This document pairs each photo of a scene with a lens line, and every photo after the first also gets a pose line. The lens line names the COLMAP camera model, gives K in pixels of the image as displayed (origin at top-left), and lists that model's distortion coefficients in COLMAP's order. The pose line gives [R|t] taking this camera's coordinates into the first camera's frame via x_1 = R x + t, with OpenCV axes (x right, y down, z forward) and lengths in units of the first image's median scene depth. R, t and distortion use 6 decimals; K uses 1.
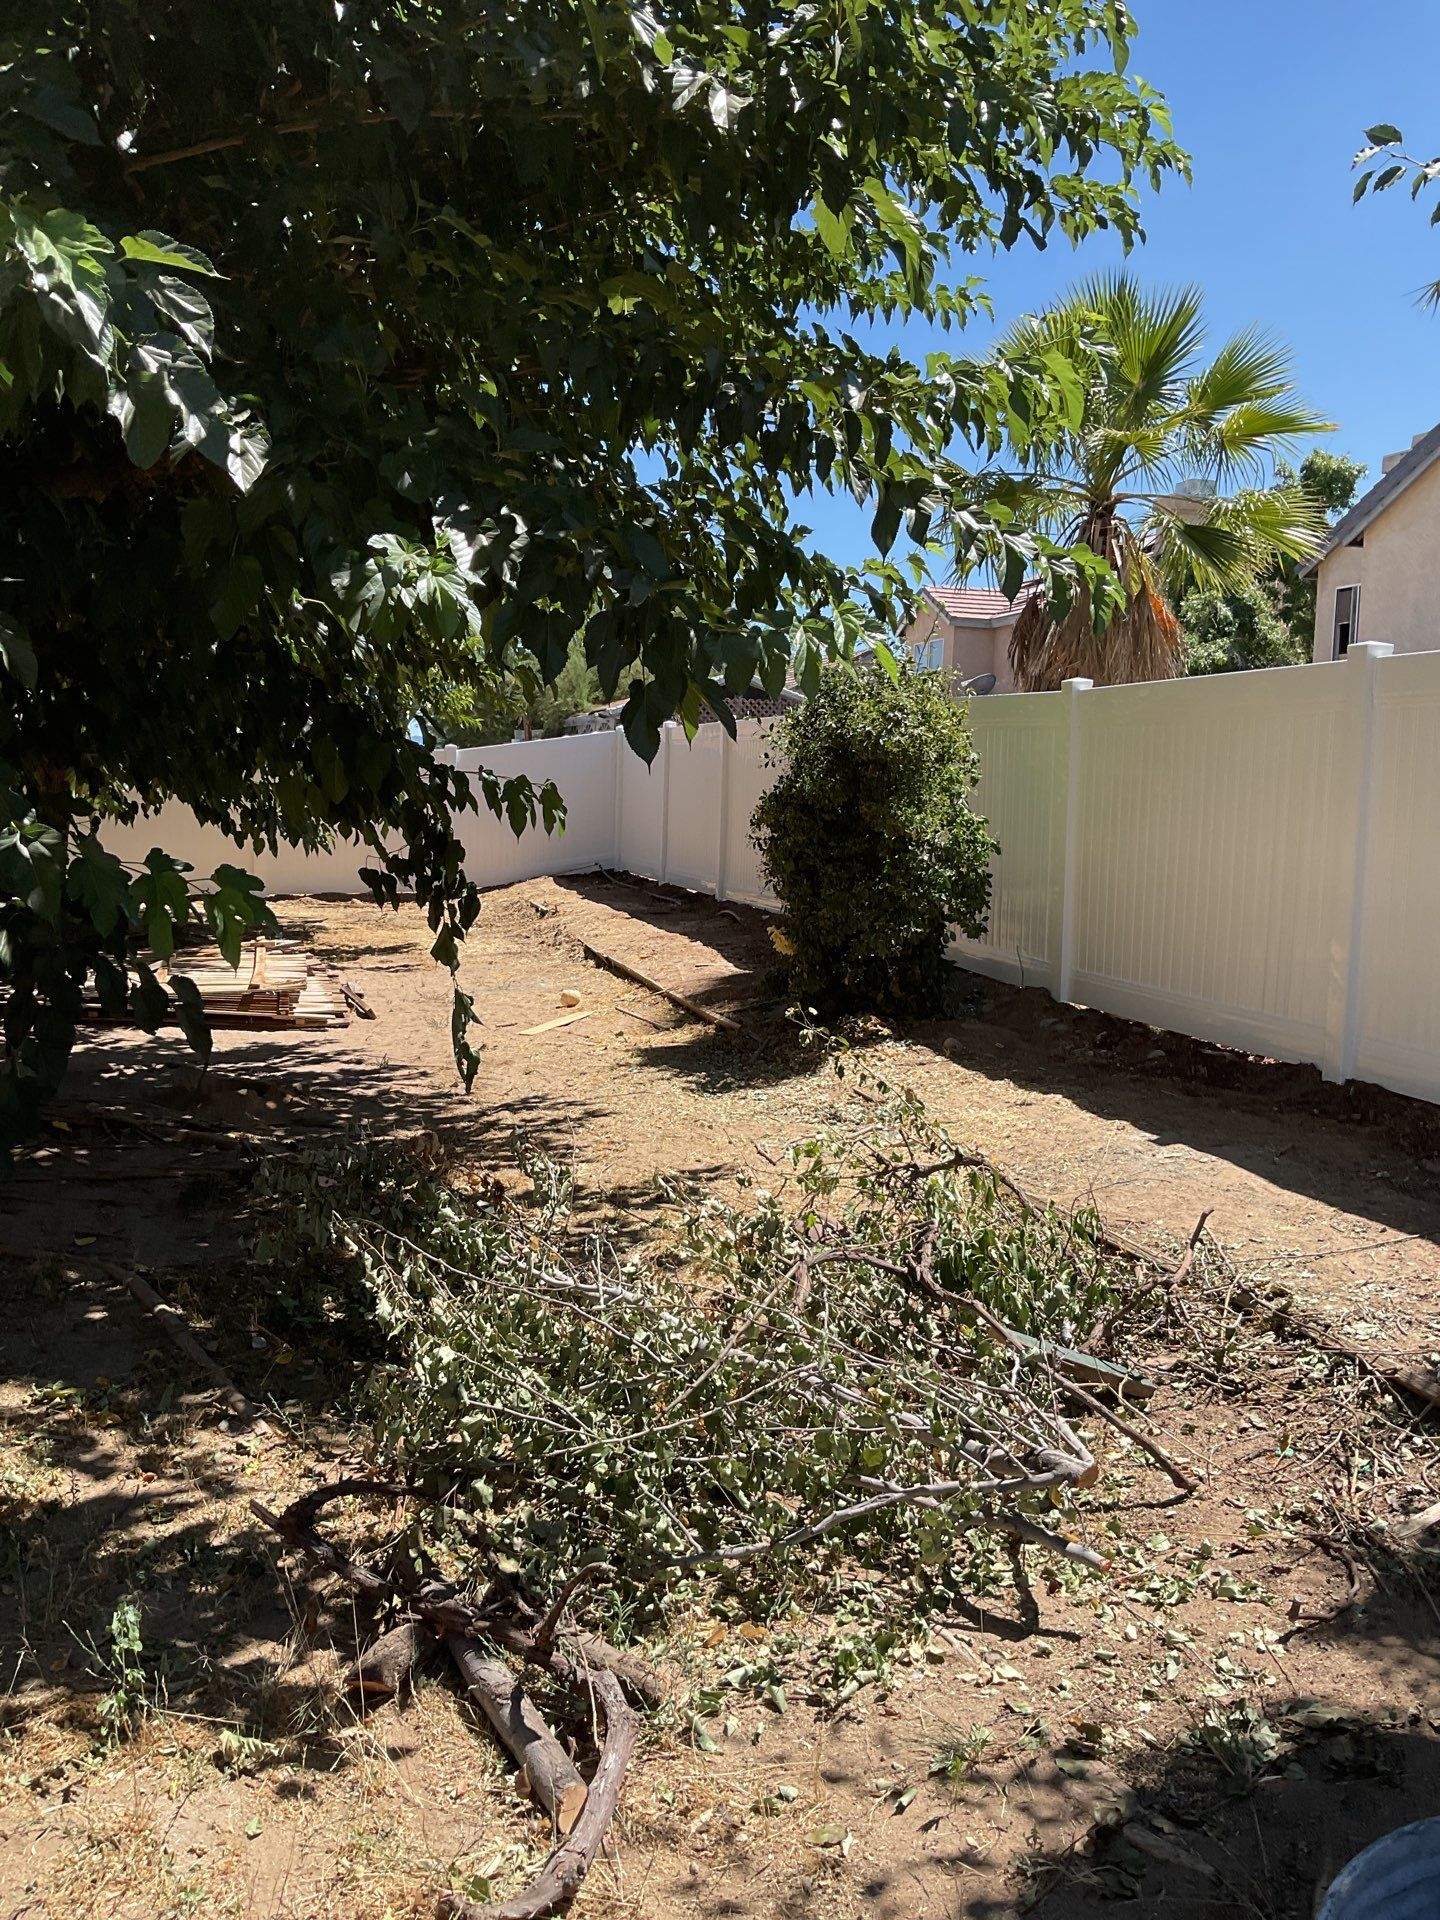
lens RADIAL K [[1592.4, 0, 709.5], [0, 1592.4, 960.1], [0, 0, 1]] dist [0.104679, -0.211998]
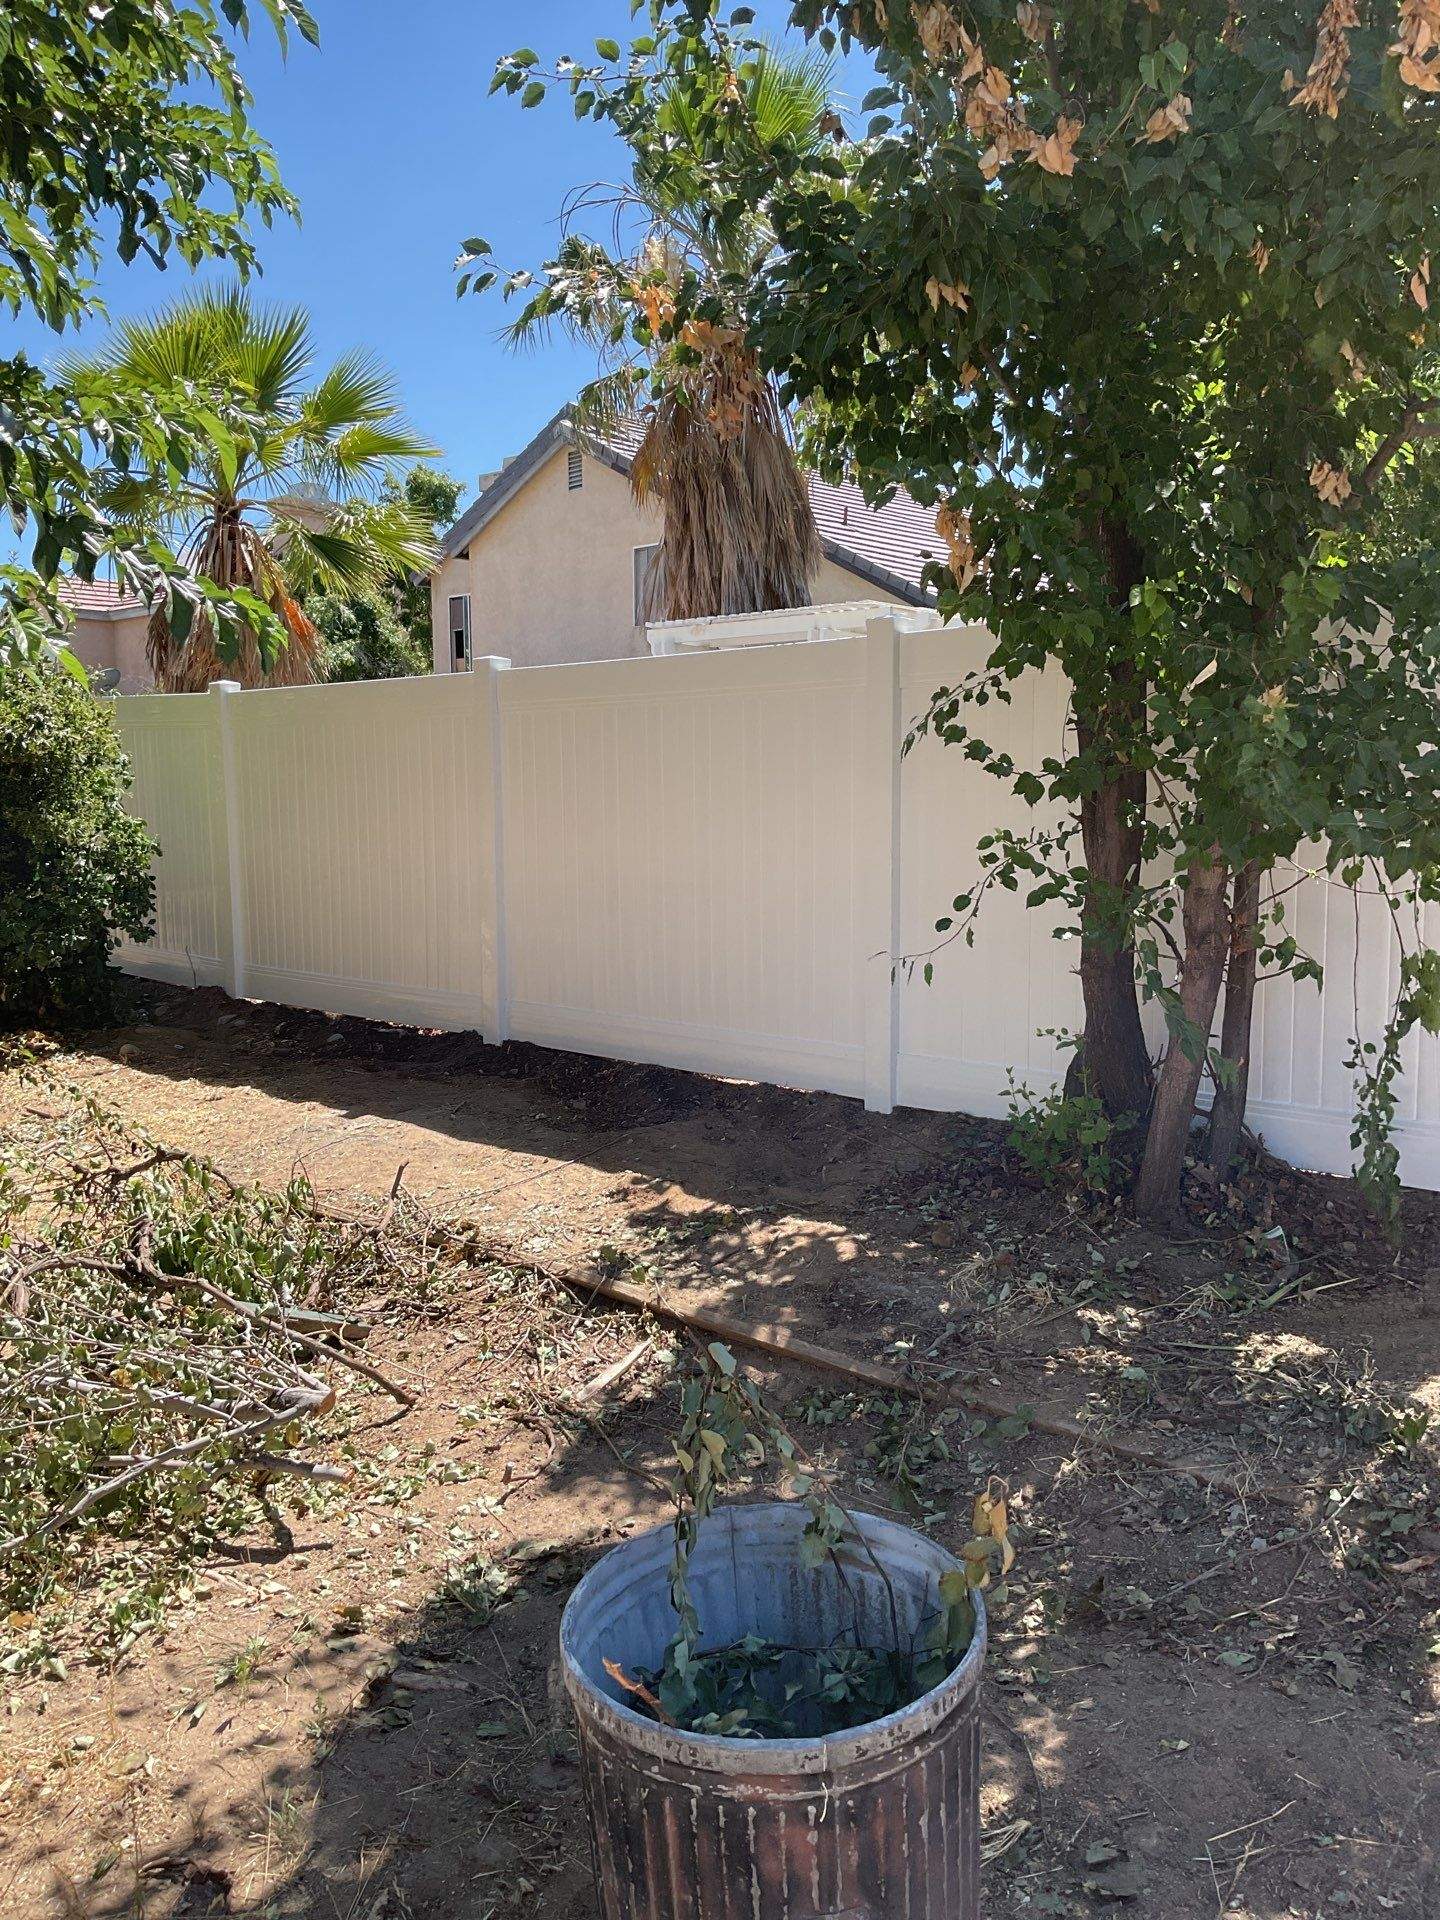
lens RADIAL K [[1601.1, 0, 720.0], [0, 1601.1, 960.0], [0, 0, 1]] dist [0.091613, -0.207603]
pose [[0.863447, -0.078879, 0.498234, -0.049412], [0.078302, 0.996685, 0.022093, 0.006808], [-0.498325, 0.019937, 0.866761, -0.090493]]
